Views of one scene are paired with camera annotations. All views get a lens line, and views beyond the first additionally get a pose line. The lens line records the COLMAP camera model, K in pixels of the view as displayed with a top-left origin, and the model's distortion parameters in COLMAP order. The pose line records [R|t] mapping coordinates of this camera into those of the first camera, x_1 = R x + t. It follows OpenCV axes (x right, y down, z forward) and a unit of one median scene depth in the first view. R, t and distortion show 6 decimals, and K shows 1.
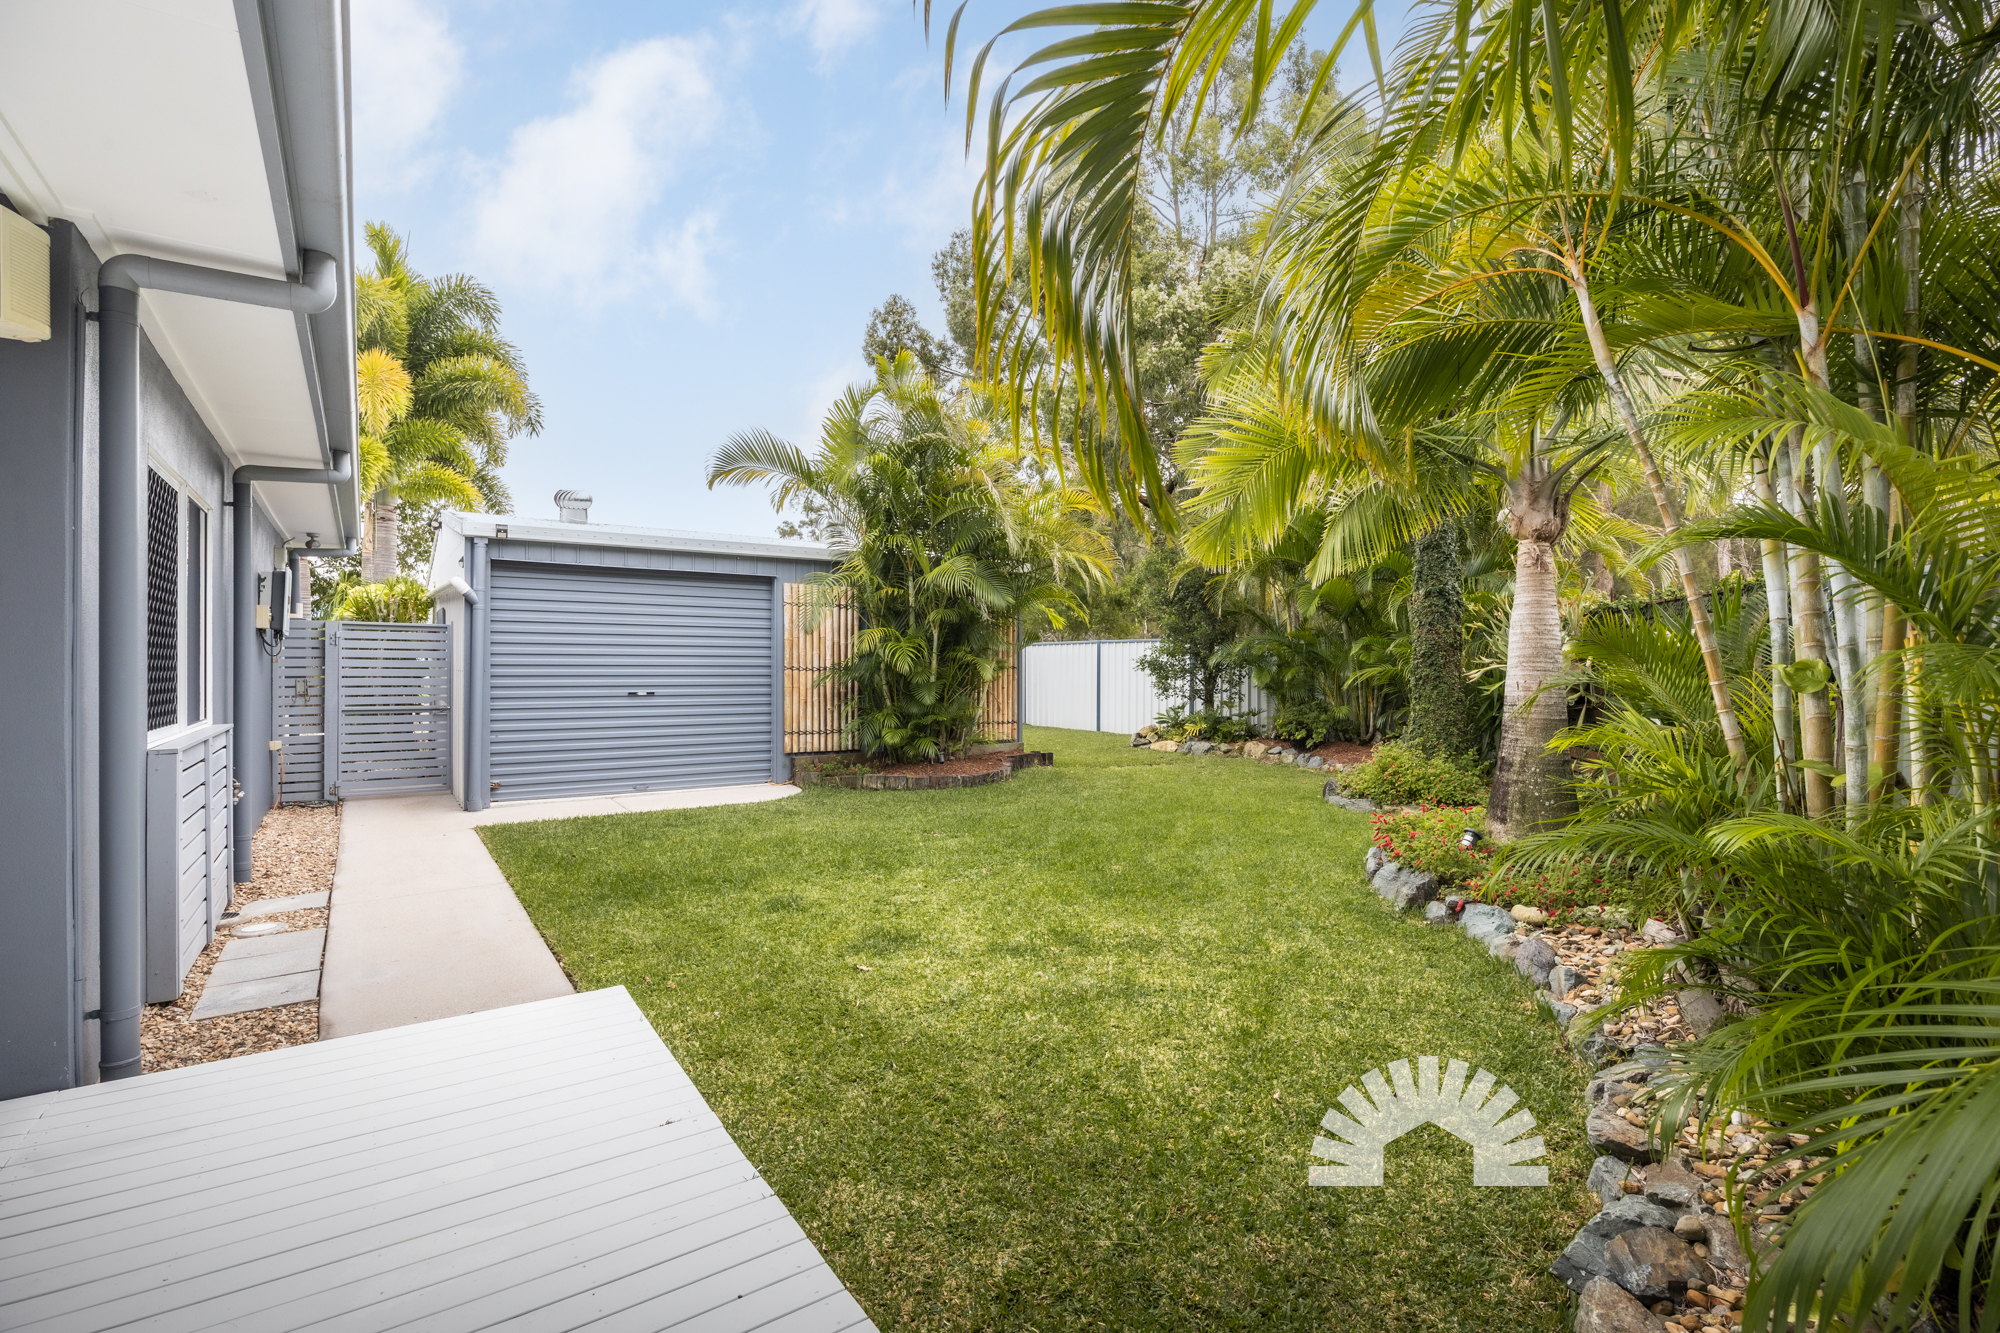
lens RADIAL K [[923.9, 0, 1007.4], [0, 923.9, 670.6], [0, 0, 1]] dist [0.001447, 0.000019]
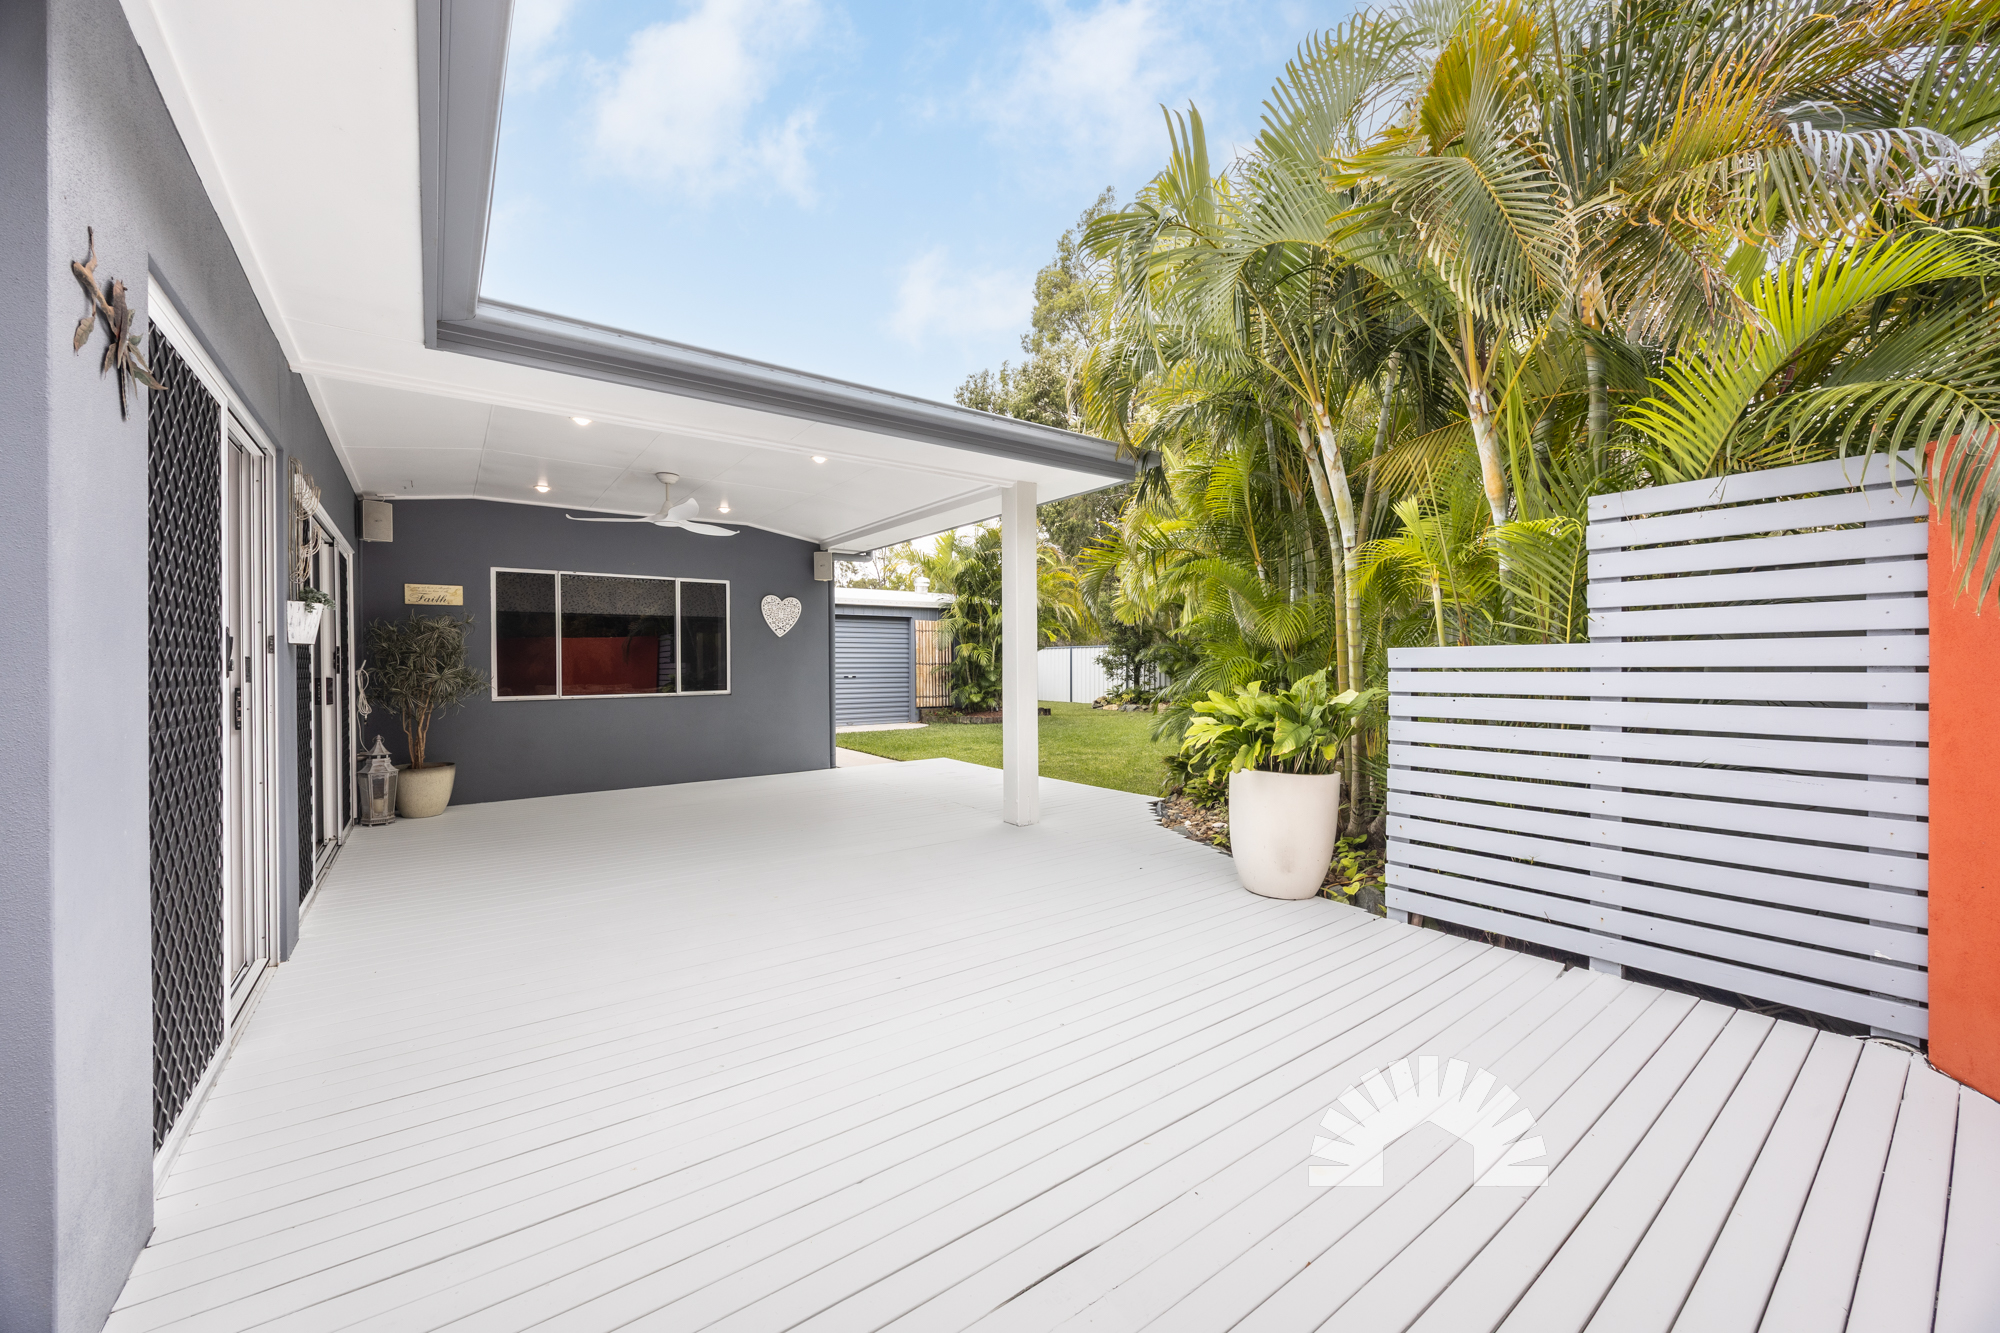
lens RADIAL K [[774.8, 0, 997.1], [0, 774.8, 661.9], [0, 0, 1]] dist [-0.000415, -0.000002]
pose [[0.999776, -0.009268, 0.019025, -0.099297], [0.009430, 0.999920, -0.008463, 0.008034], [-0.018945, 0.008640, 0.999783, -0.630174]]
